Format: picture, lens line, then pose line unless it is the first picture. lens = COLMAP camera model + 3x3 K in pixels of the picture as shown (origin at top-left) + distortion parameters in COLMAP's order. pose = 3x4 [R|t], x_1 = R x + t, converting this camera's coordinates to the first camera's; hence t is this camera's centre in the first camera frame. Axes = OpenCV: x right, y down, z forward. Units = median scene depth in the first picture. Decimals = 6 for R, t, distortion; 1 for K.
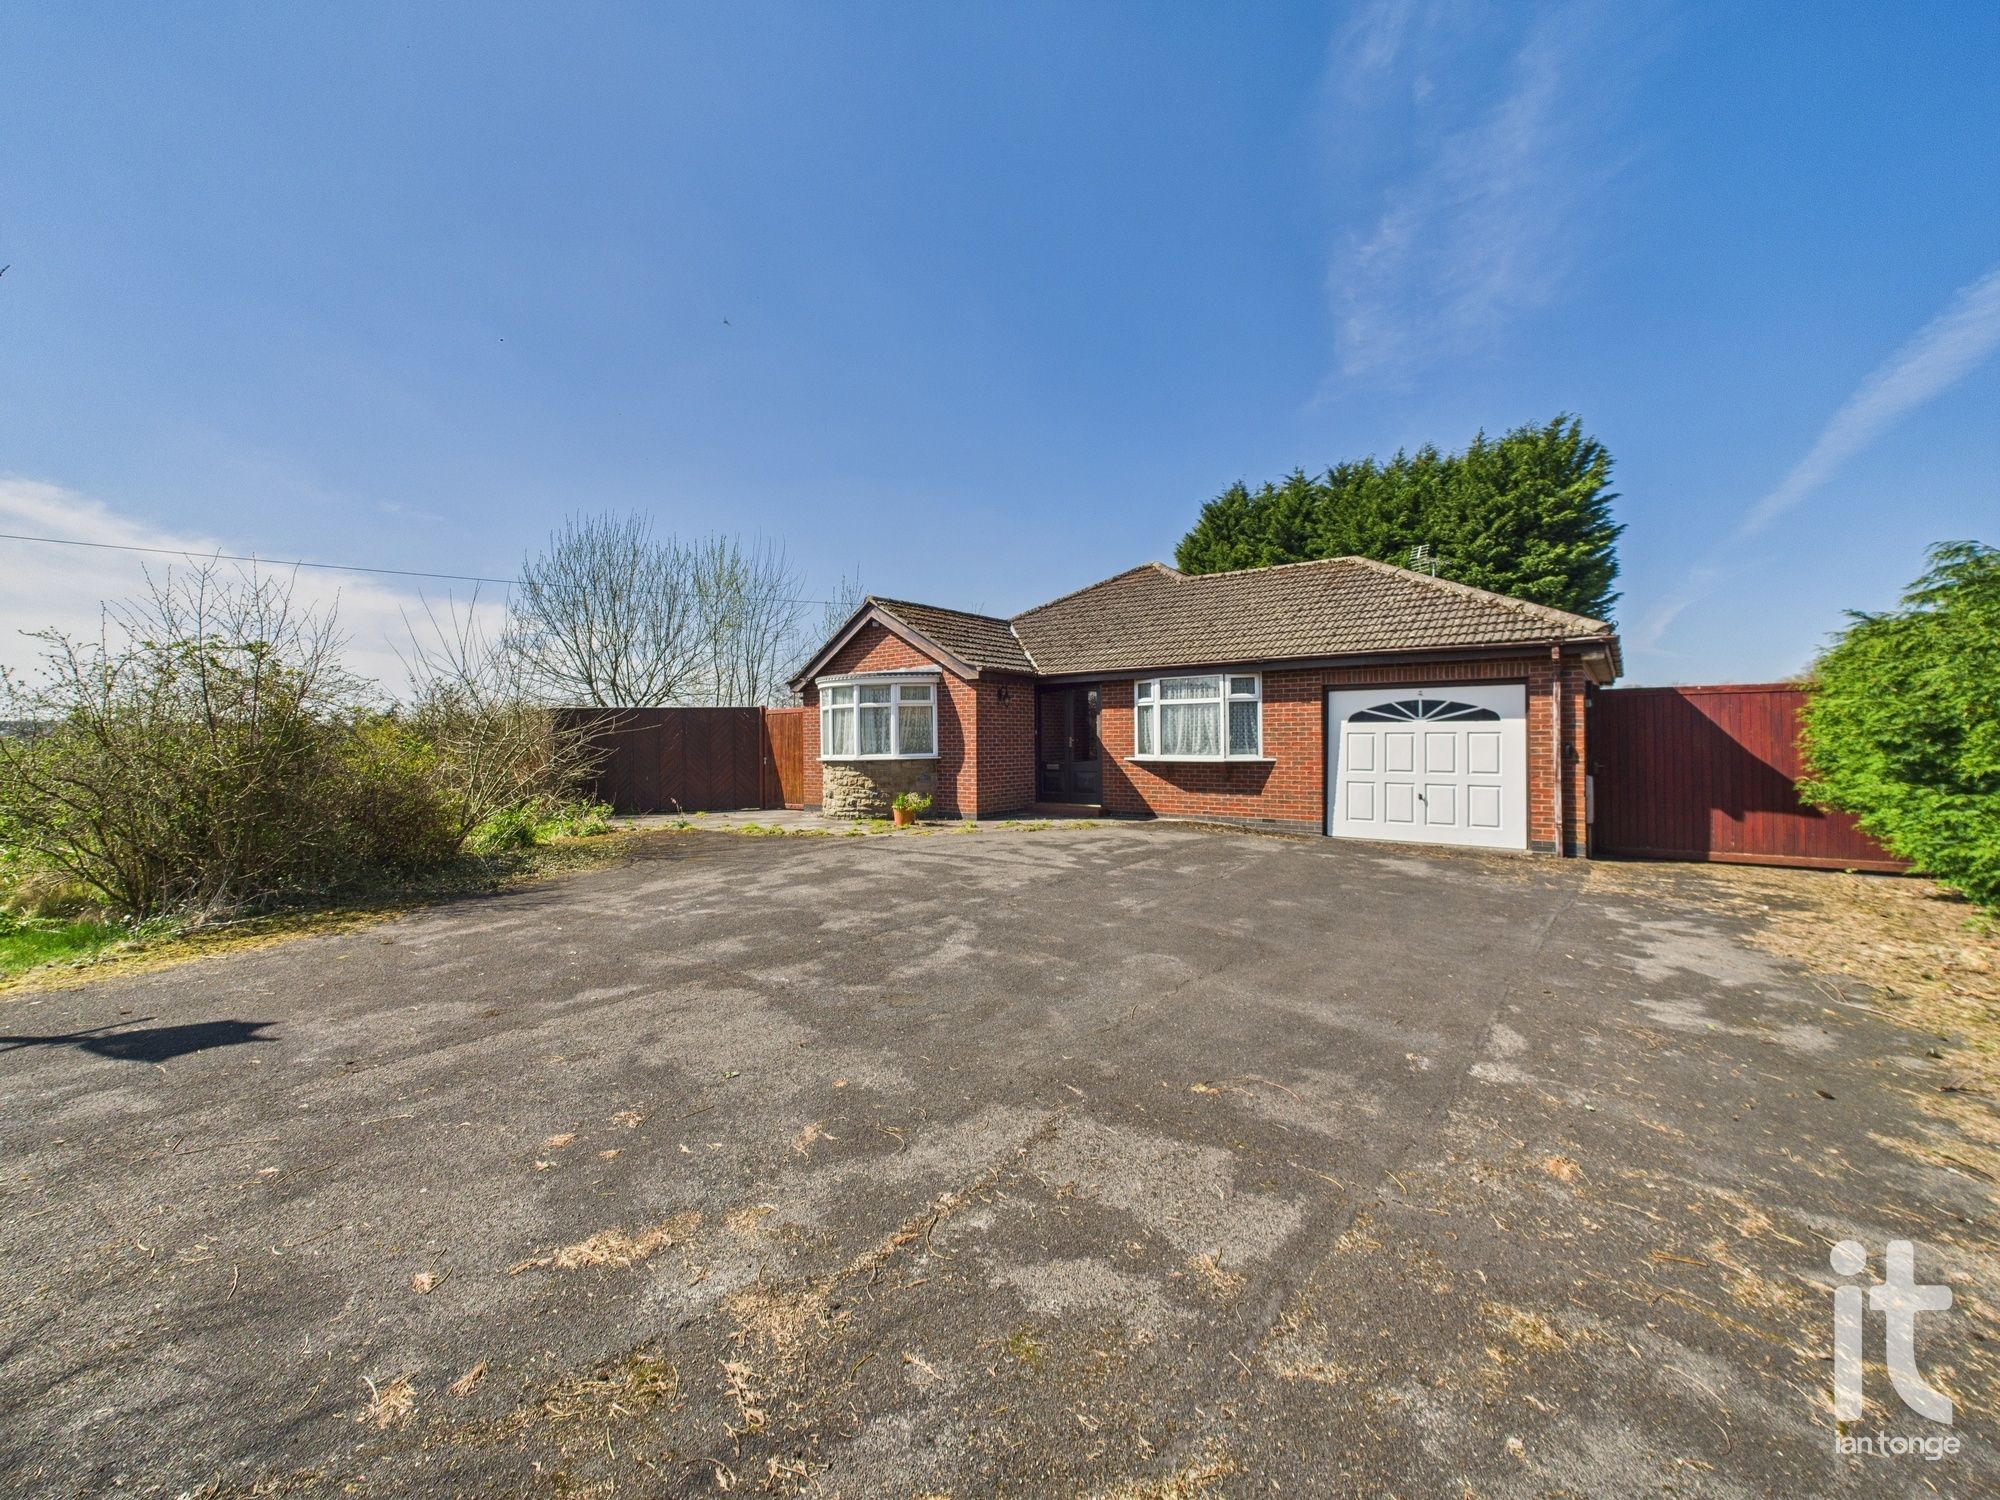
lens RADIAL K [[809.3, 0, 1007.6], [0, 809.3, 738.4], [0, 0, 1]] dist [0.011805, 0.000033]
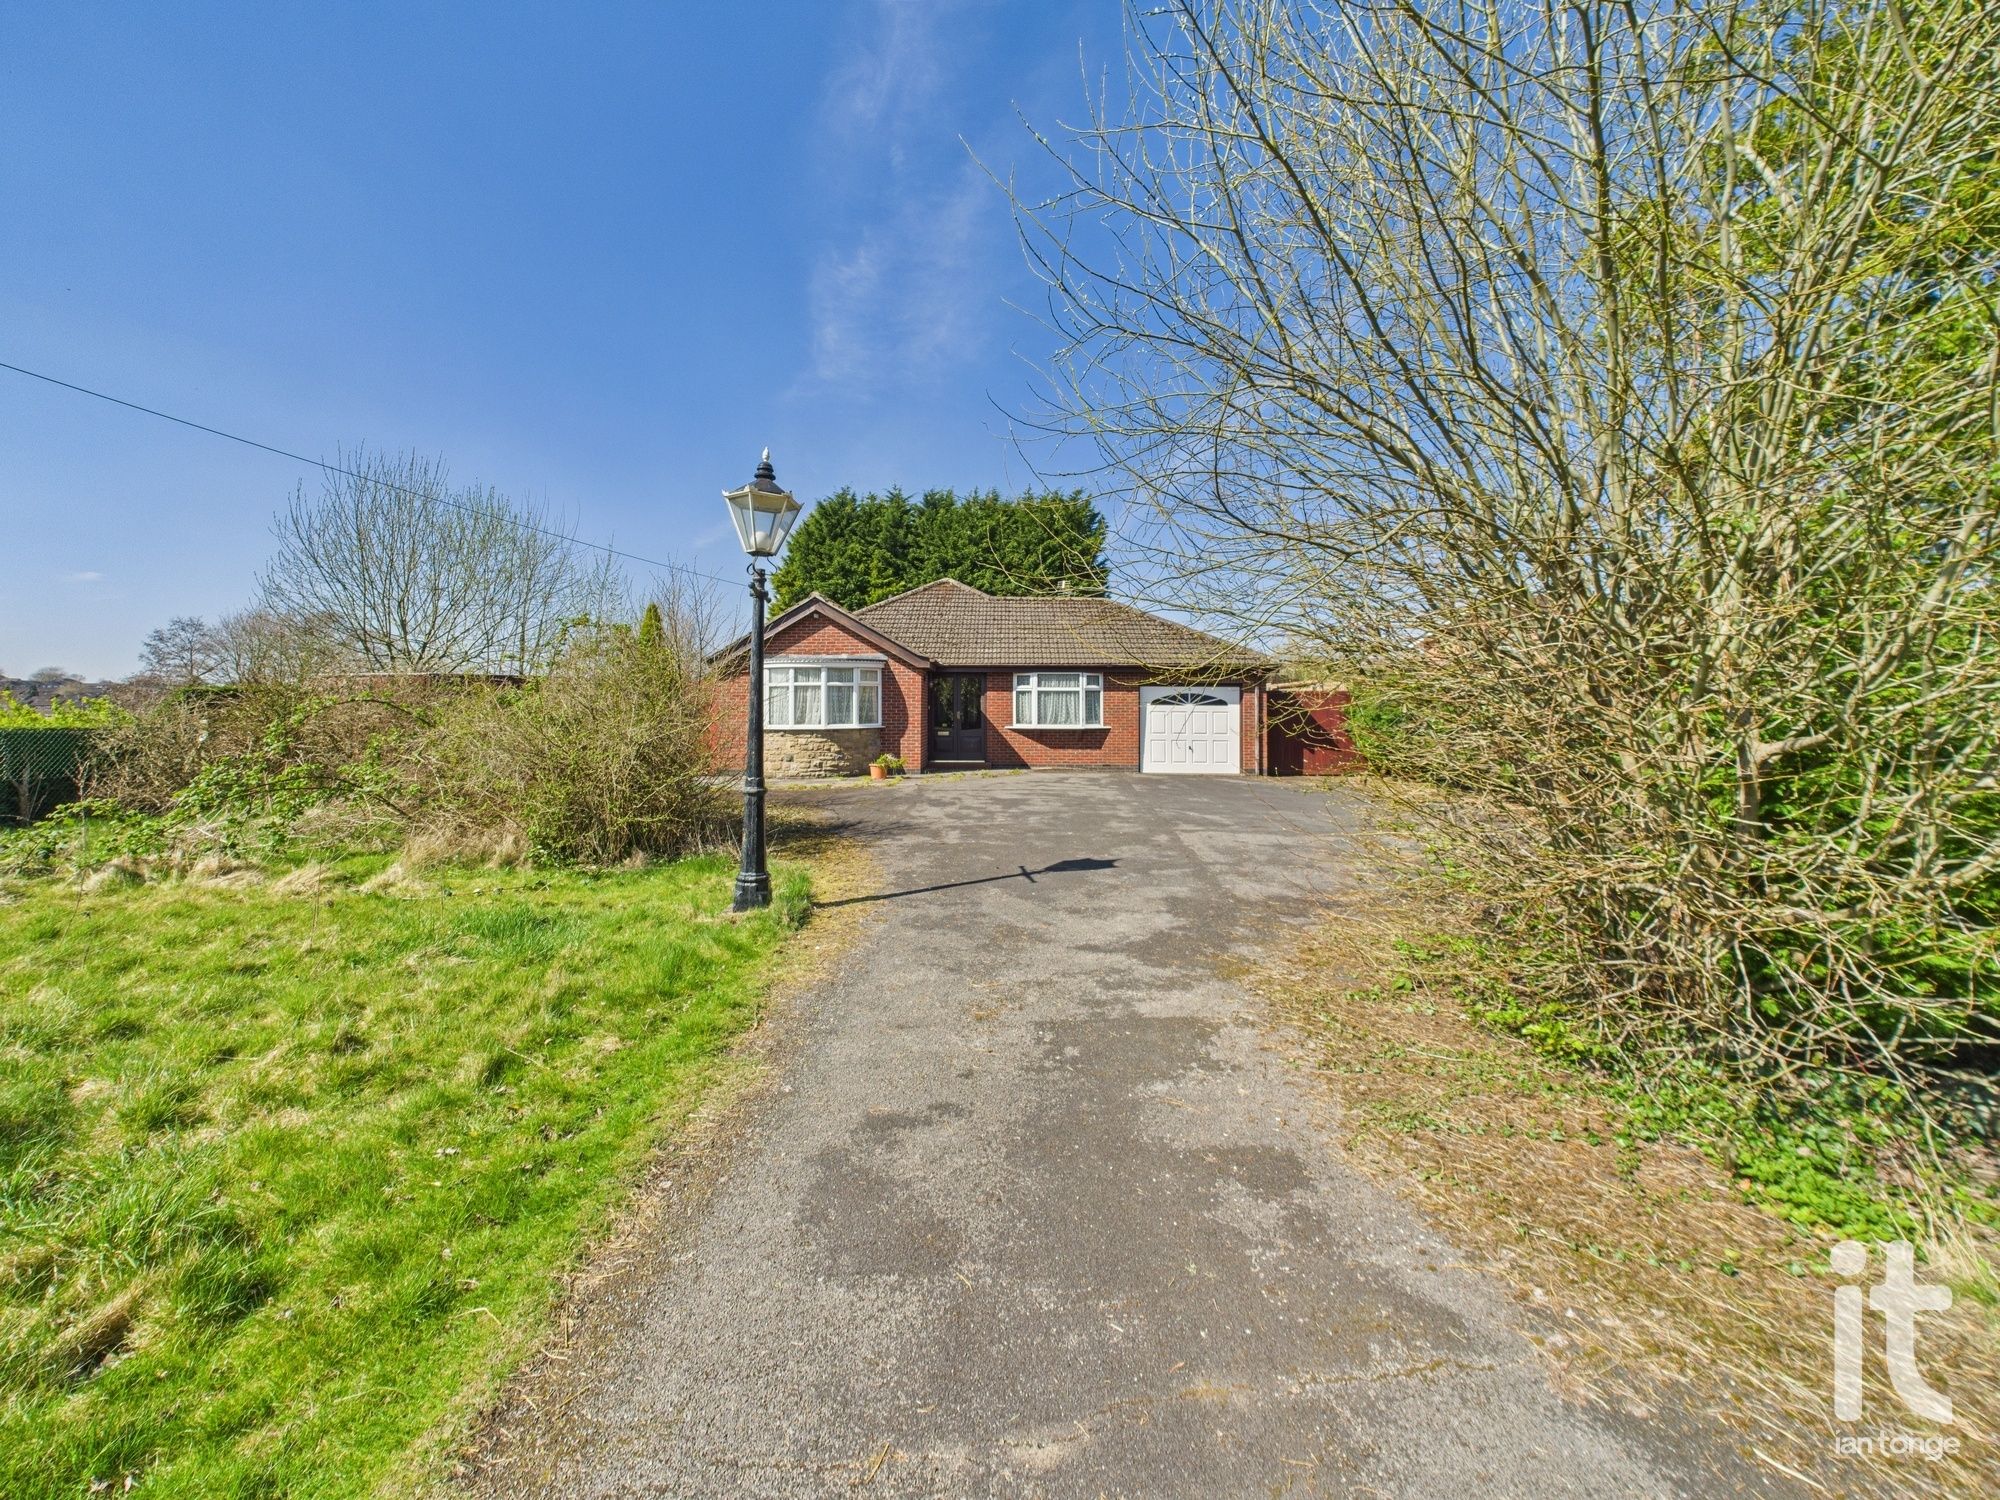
lens RADIAL K [[809.0, 0, 995.8], [0, 809.0, 719.1], [0, 0, 1]] dist [0.003303, -0.000032]
pose [[0.798547, 0.003581, 0.601921, -0.718993], [-0.009645, 0.999930, 0.006847, 0.001194], [-0.601855, -0.011273, 0.798526, -0.126192]]
